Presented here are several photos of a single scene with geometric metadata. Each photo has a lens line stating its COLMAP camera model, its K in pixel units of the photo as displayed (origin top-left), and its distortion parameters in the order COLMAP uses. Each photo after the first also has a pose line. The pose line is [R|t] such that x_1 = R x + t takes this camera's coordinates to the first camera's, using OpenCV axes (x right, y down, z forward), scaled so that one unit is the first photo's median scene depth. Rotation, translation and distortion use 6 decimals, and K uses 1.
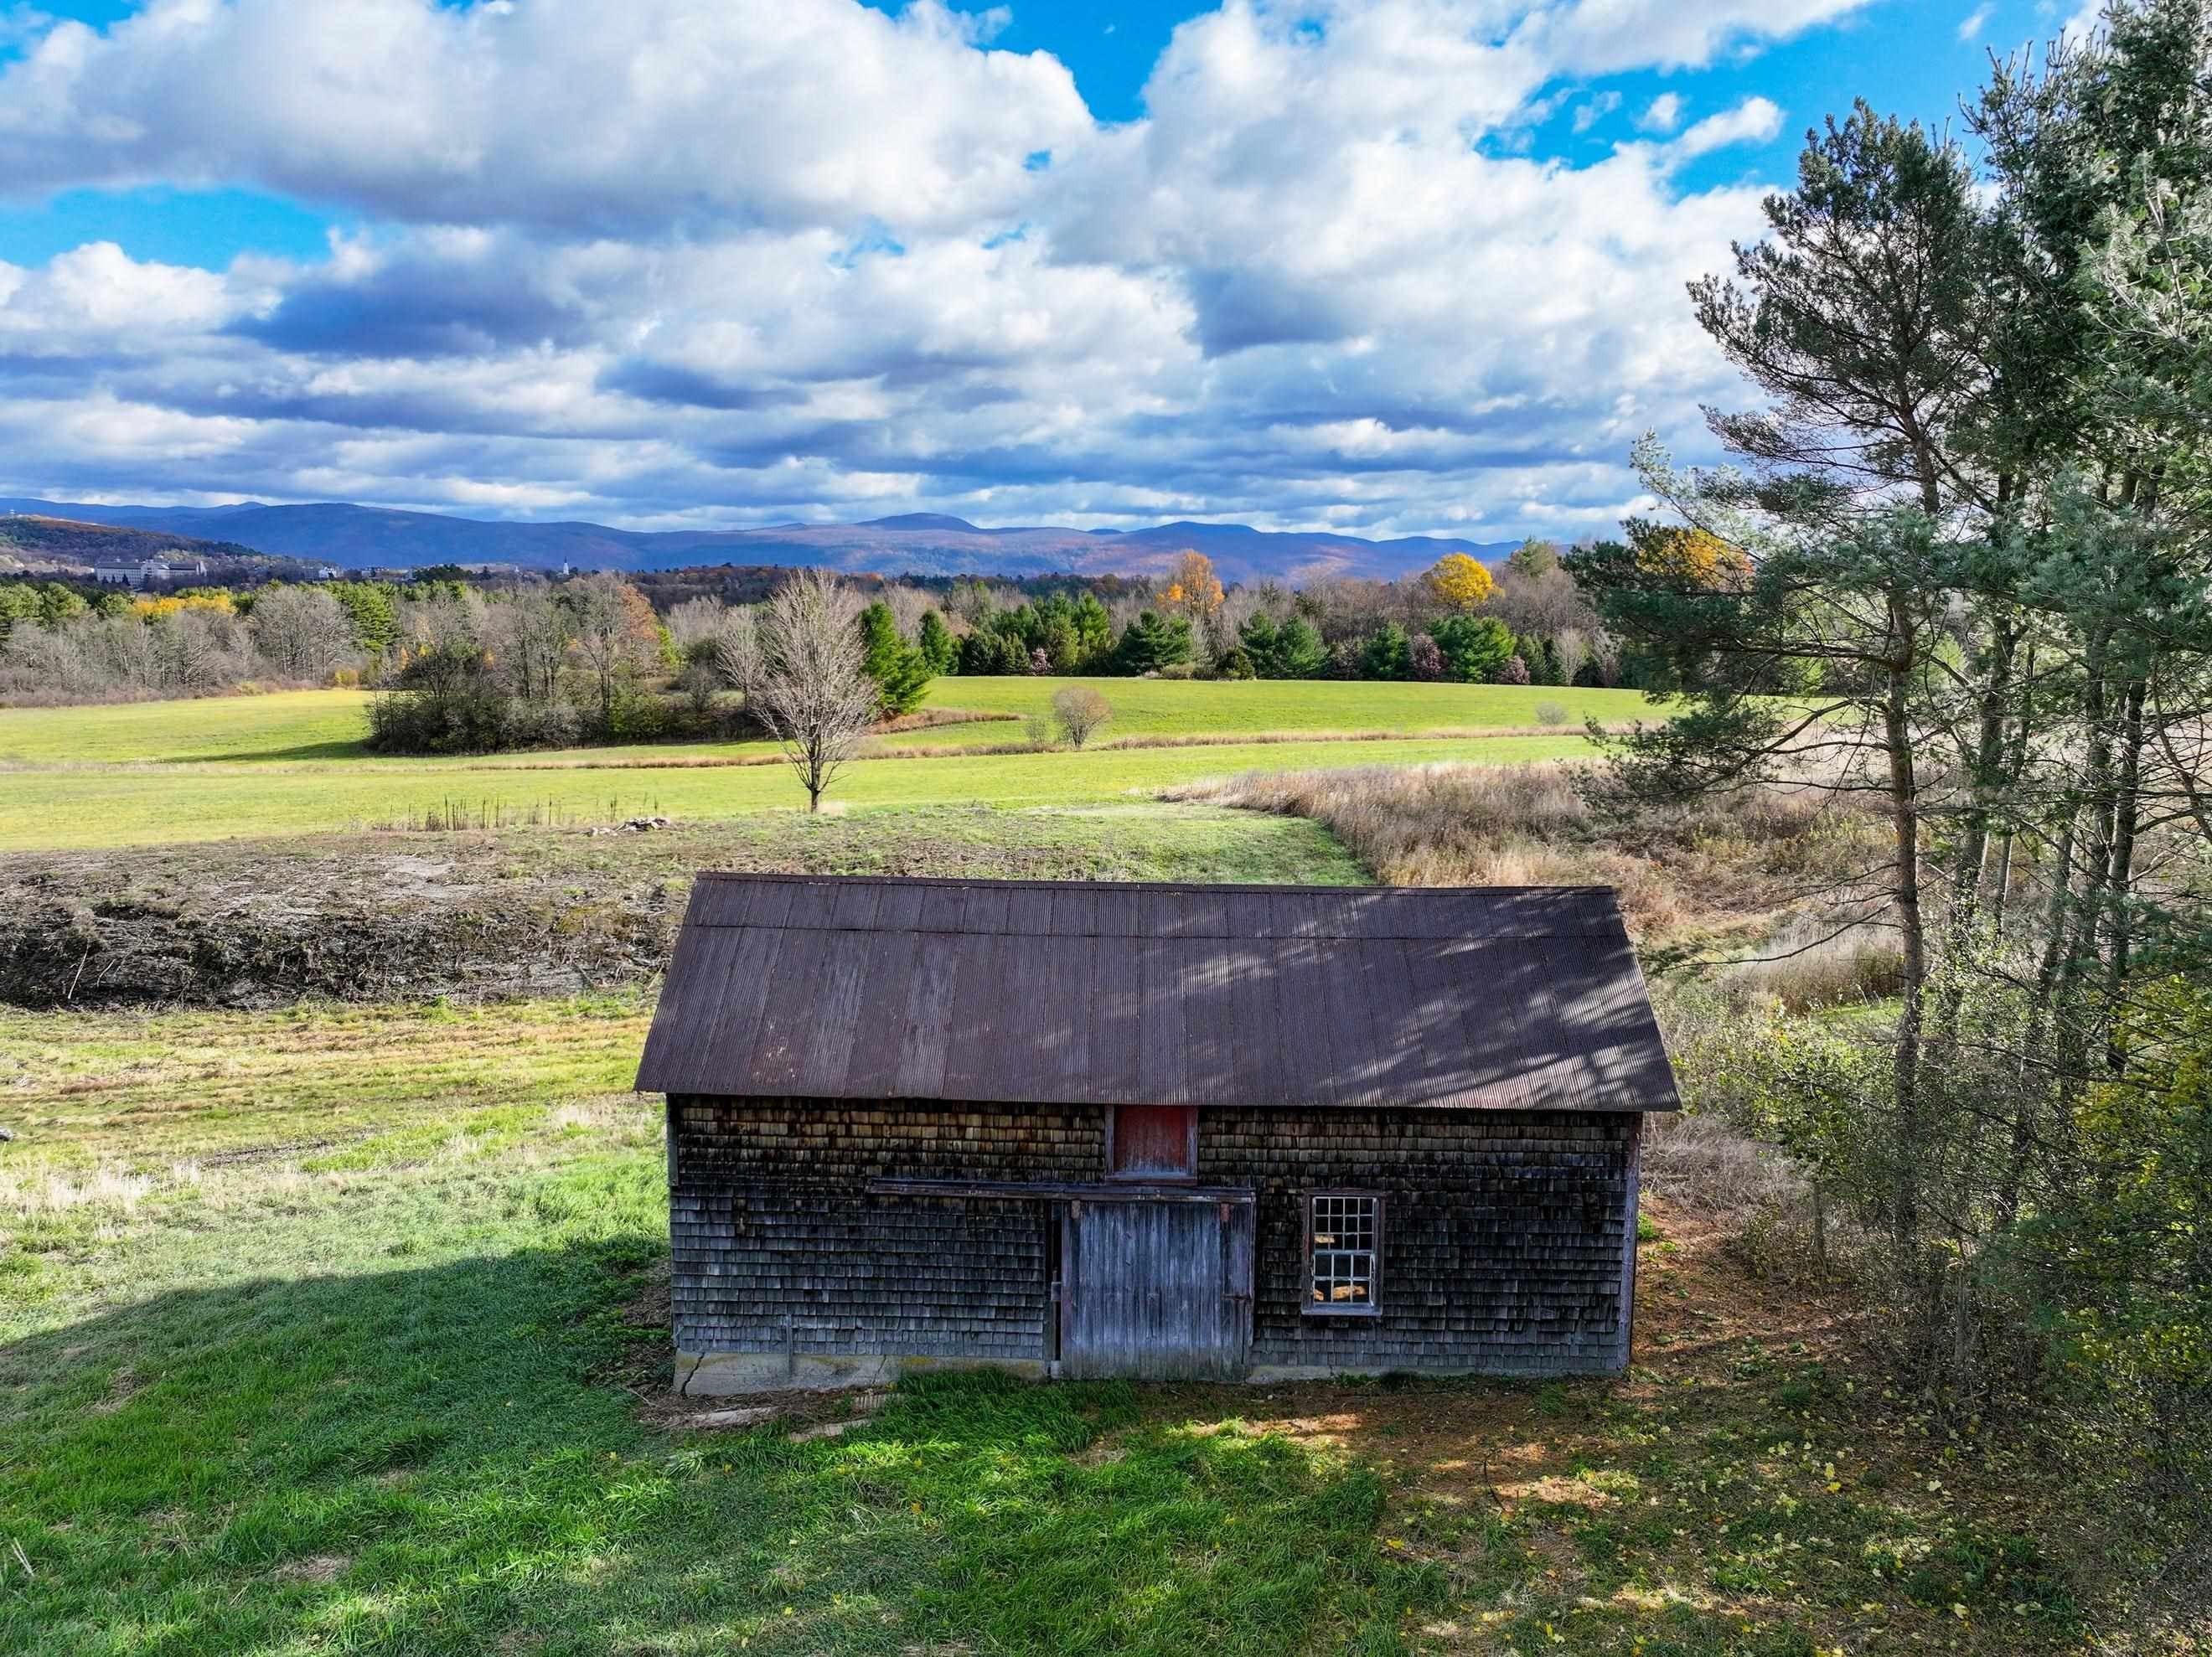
lens RADIAL K [[1569.6, 0, 1102.5], [0, 1569.6, 825.8], [0, 0, 1]] dist [0.006206, 0.012401]
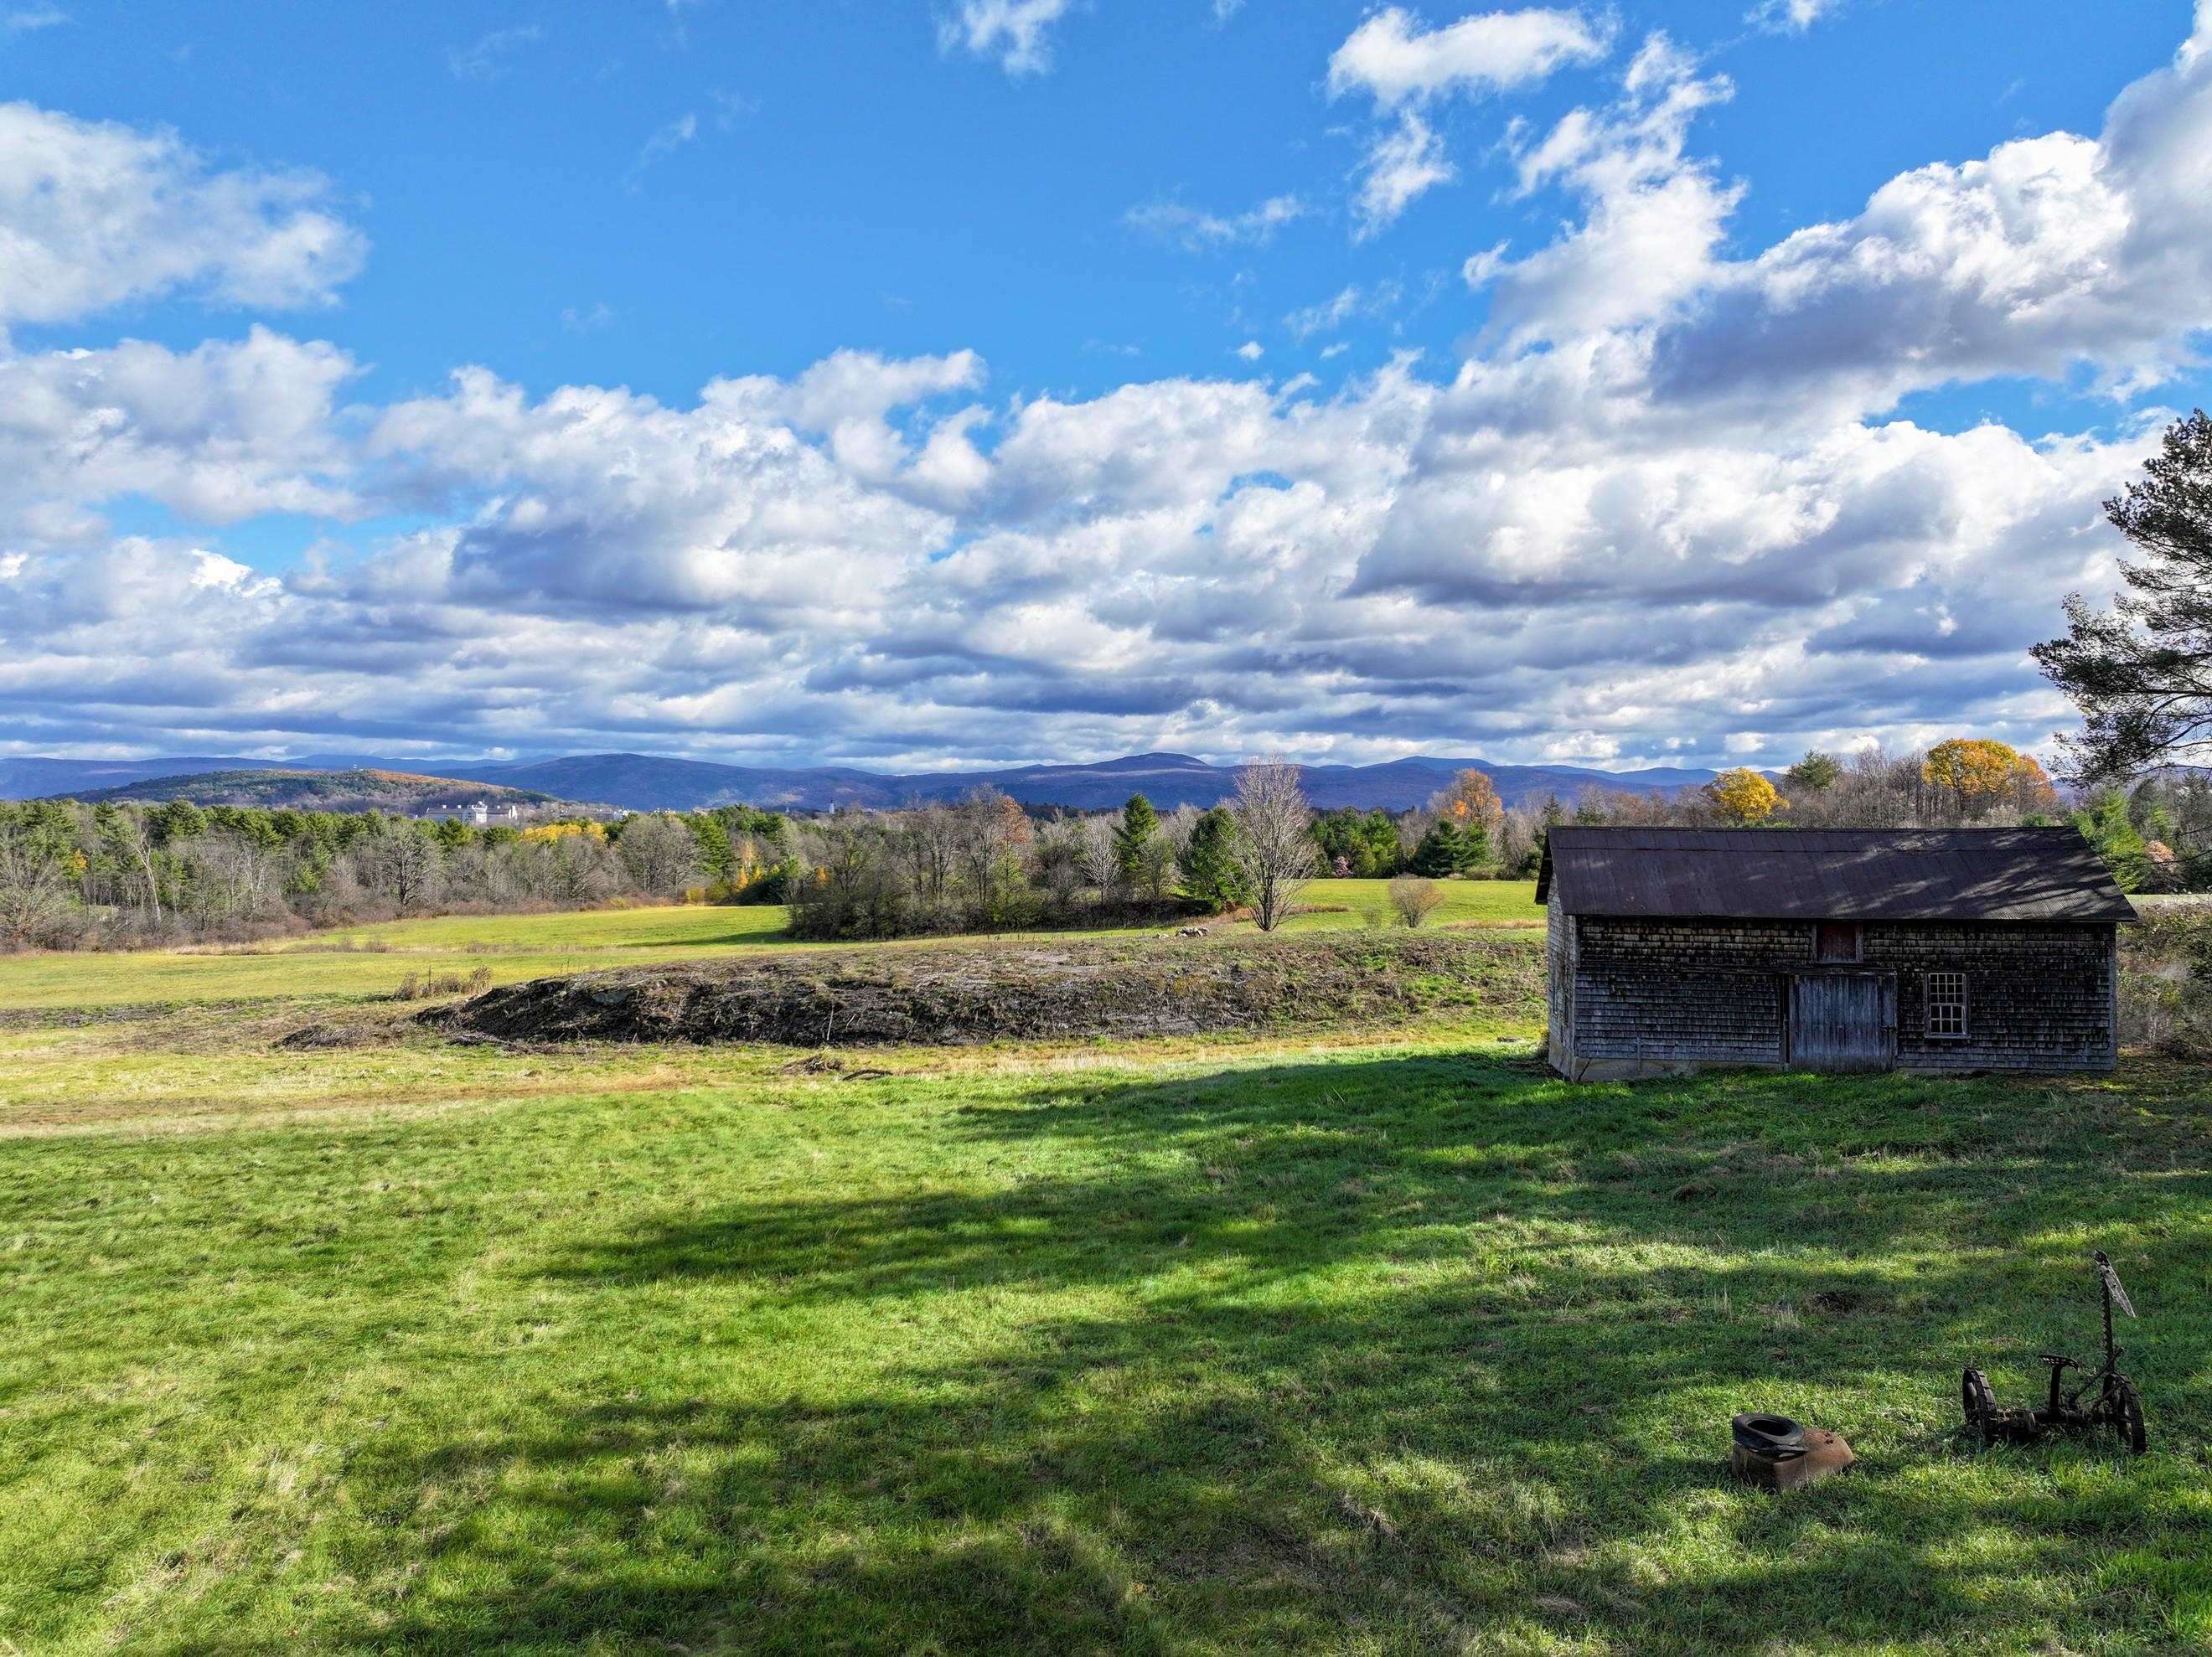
lens RADIAL K [[1569.6, 0, 1108.4], [0, 1569.6, 835.8], [0, 0, 1]] dist [0.006206, 0.012401]
pose [[0.989673, -0.010140, -0.142987, -0.559612], [-0.010347, 0.989840, -0.141808, 0.343881], [0.142972, 0.141823, 0.979513, -1.002622]]
